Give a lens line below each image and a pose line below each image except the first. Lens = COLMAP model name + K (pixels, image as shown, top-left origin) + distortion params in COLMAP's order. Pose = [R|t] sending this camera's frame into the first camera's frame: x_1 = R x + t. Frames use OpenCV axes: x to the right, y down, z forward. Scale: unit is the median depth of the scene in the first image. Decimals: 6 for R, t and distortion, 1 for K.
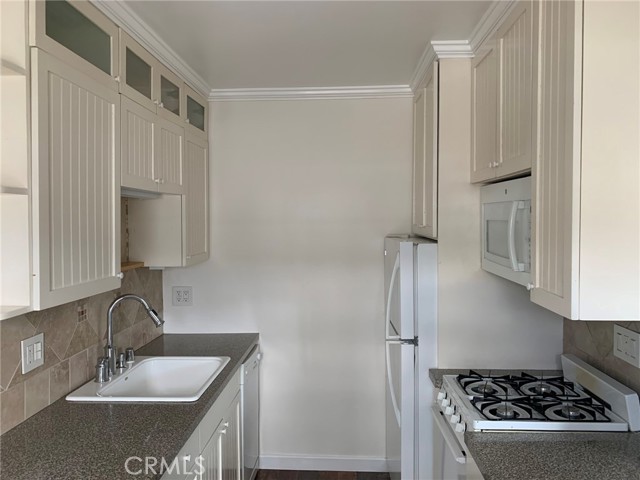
lens RADIAL K [[498.6, 0, 320.8], [0, 498.6, 229.3], [0, 0, 1]] dist [0.028329, -0.036725]
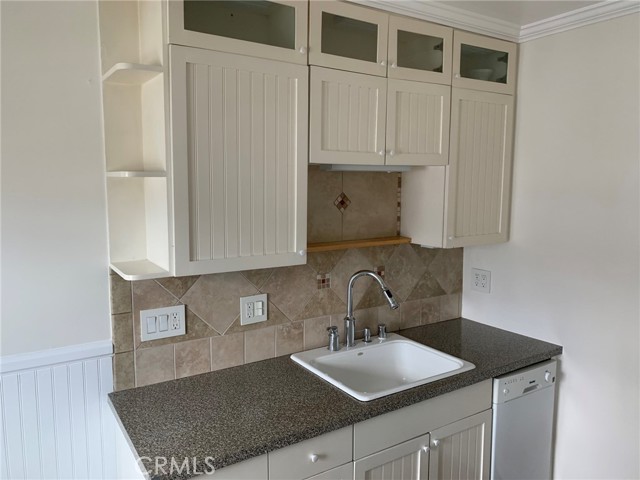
lens RADIAL K [[498.6, 0, 320.8], [0, 498.6, 229.3], [0, 0, 1]] dist [0.028329, -0.036725]
pose [[0.589604, 0.092891, -0.802333, 0.374262], [-0.026602, 0.995059, 0.095655, -0.045467], [0.807254, -0.035055, 0.589162, 0.398599]]
